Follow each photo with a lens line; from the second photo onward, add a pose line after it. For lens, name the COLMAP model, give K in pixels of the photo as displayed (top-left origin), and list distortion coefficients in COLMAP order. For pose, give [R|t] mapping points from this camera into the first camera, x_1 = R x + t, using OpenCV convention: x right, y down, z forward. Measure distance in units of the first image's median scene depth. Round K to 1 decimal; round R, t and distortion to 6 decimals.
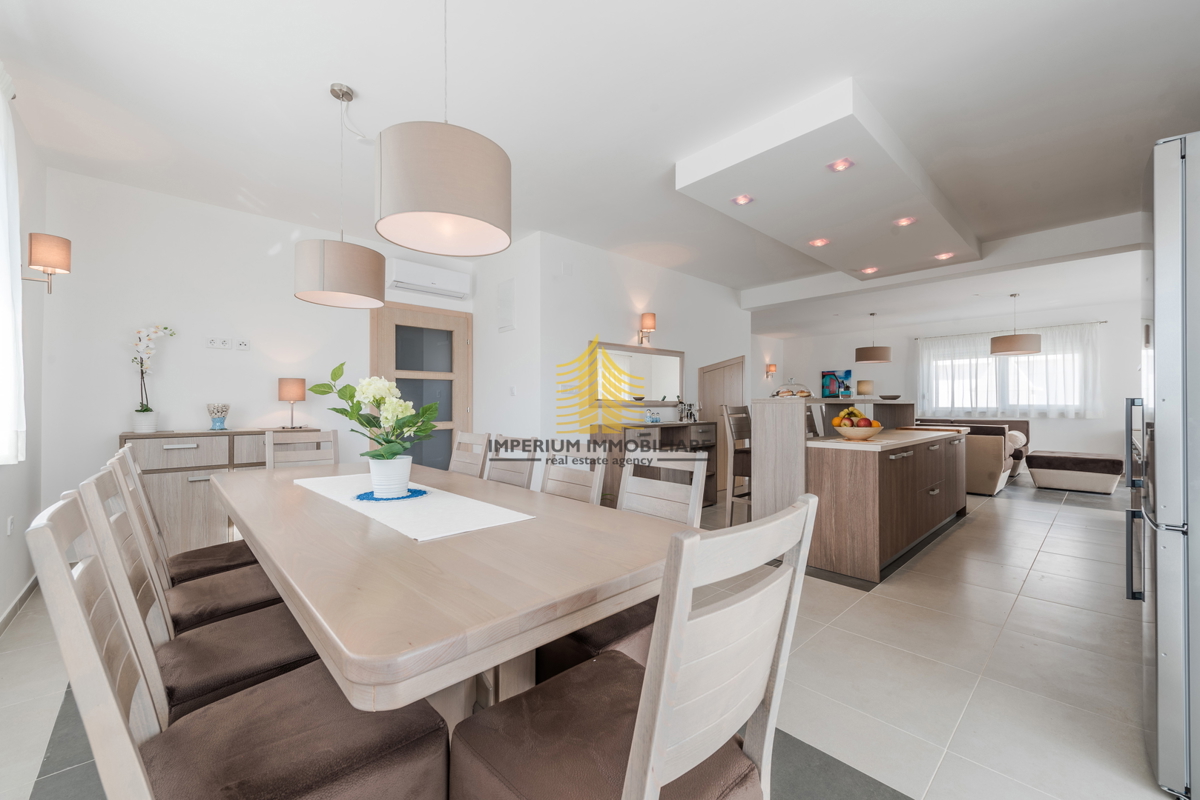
lens RADIAL K [[469.1, 0, 602.1], [0, 469.1, 402.6], [0, 0, 1]] dist [0.015463, -0.005222]
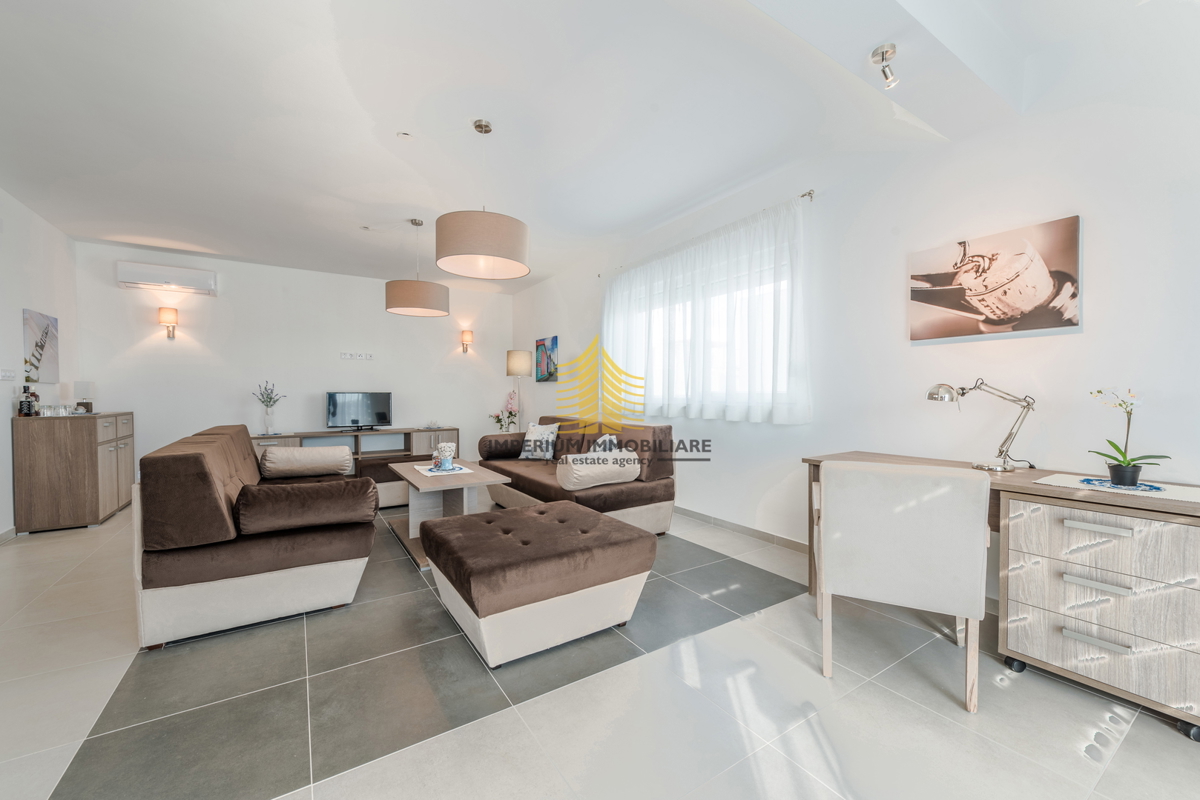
lens RADIAL K [[469.1, 0, 602.1], [0, 469.1, 402.6], [0, 0, 1]] dist [0.015463, -0.005222]
pose [[0.984798, 0.003217, -0.173676, 1.155404], [0.001045, 0.999701, 0.024443, 0.004563], [0.173703, -0.024253, 0.984499, 0.673782]]
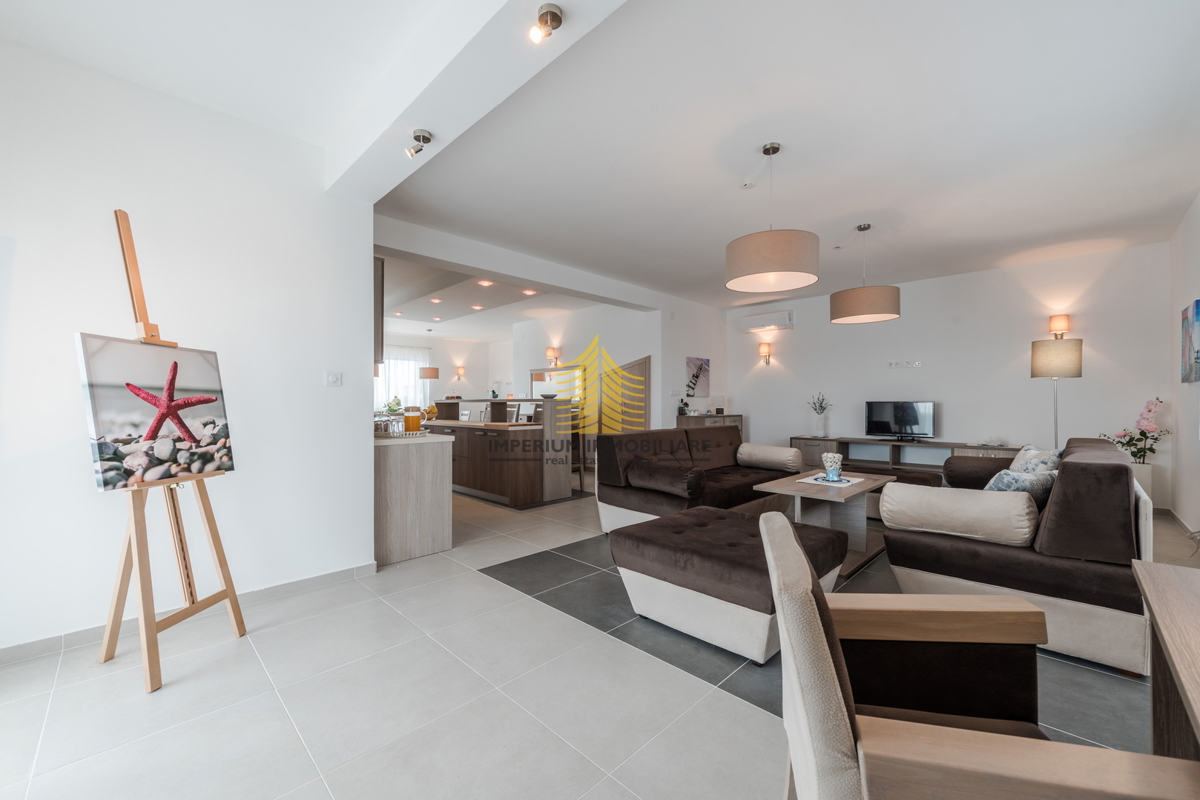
lens RADIAL K [[469.1, 0, 602.1], [0, 469.1, 402.6], [0, 0, 1]] dist [0.015463, -0.005222]
pose [[0.036885, -0.000543, -0.999319, 1.432437], [0.007283, 0.999973, -0.000274, 0.004978], [0.999293, -0.007268, 0.036888, 0.917359]]
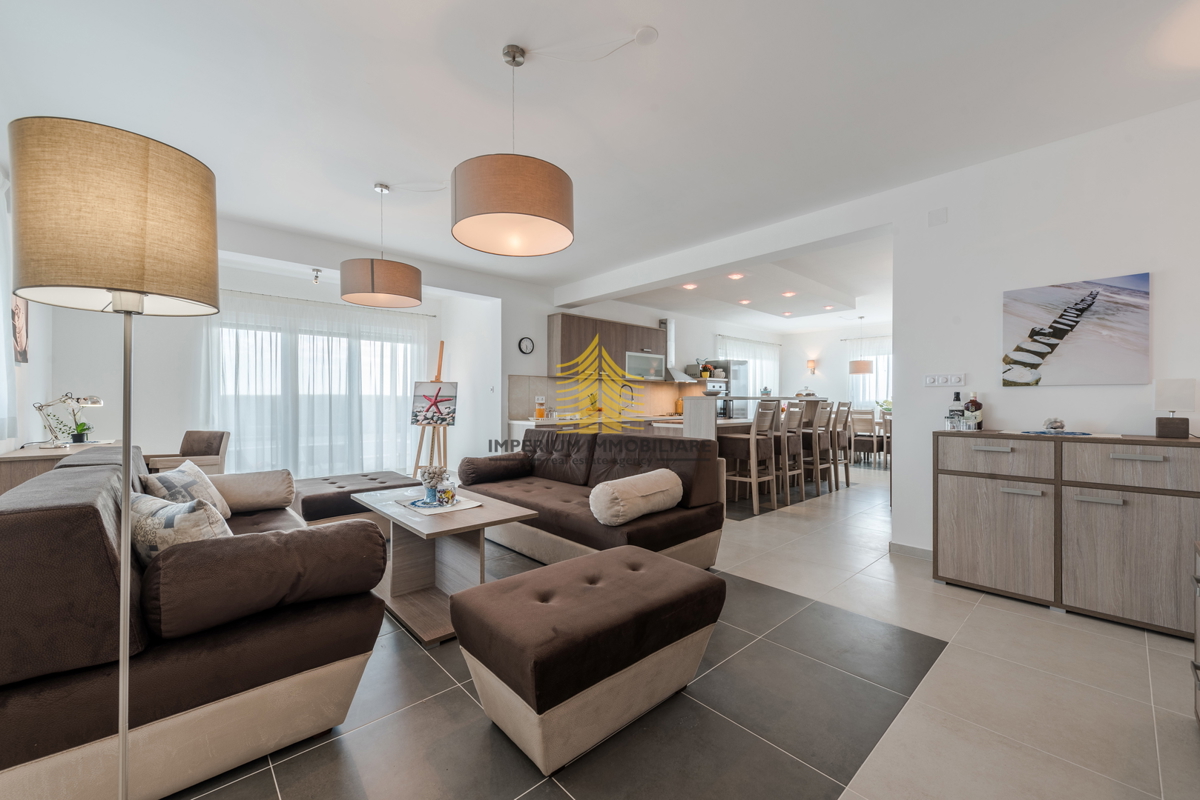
lens RADIAL K [[469.1, 0, 602.1], [0, 469.1, 402.6], [0, 0, 1]] dist [0.015463, -0.005222]
pose [[-0.999939, -0.000004, 0.011070, 0.692456], [-0.000027, 0.999998, -0.002114, 0.009429], [-0.011070, -0.002114, -0.999936, 1.670802]]
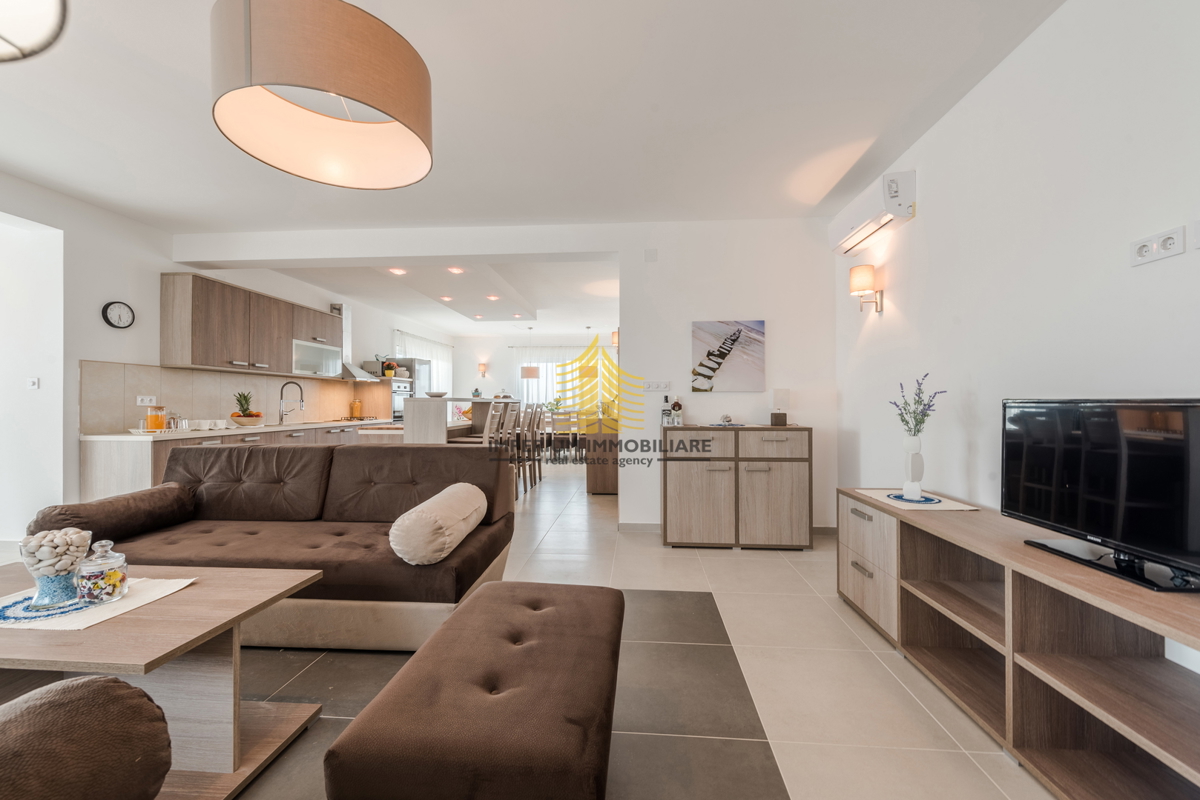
lens RADIAL K [[469.1, 0, 602.1], [0, 469.1, 402.6], [0, 0, 1]] dist [0.015463, -0.005222]
pose [[-0.737890, 0.000523, -0.674921, 0.818369], [0.004671, 0.999980, -0.004332, 0.008929], [0.674905, -0.006349, -0.737878, 1.573417]]
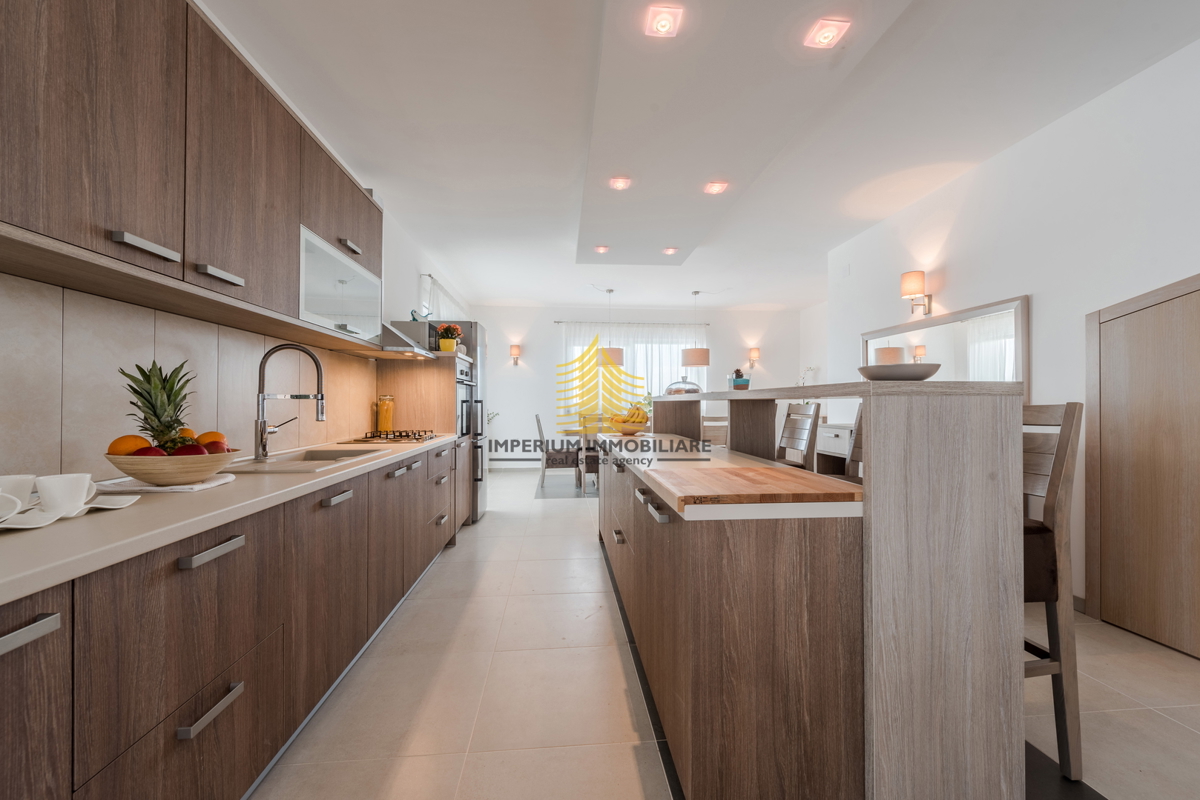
lens RADIAL K [[469.1, 0, 602.1], [0, 469.1, 402.6], [0, 0, 1]] dist [0.015463, -0.005222]
pose [[-0.613402, 0.000197, -0.789771, 0.774941], [0.004929, 0.999981, -0.003579, 0.005559], [0.789755, -0.006088, -0.613392, 0.873593]]
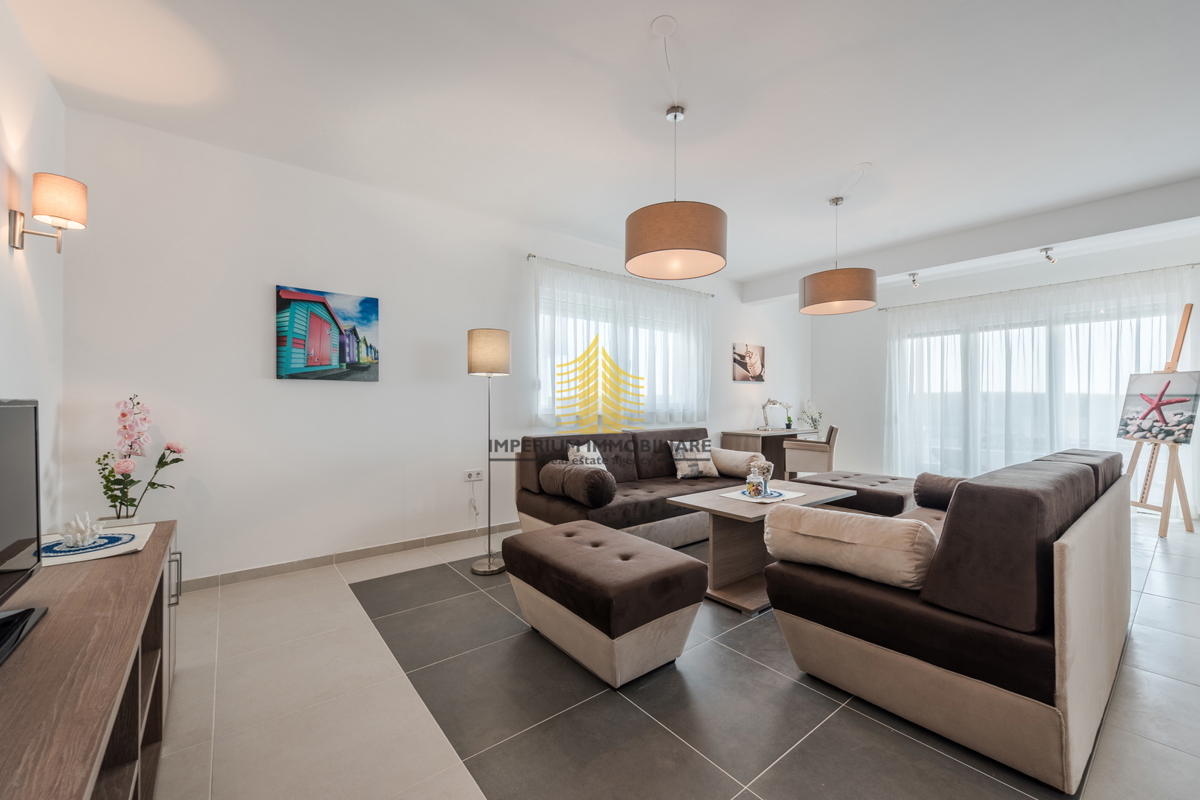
lens RADIAL K [[469.1, 0, 602.1], [0, 469.1, 402.6], [0, 0, 1]] dist [0.015463, -0.005222]
pose [[0.079629, 0.001329, 0.996824, 0.342810], [-0.004528, 0.999989, -0.000972, 0.007437], [-0.996814, -0.004436, 0.079634, 1.354185]]
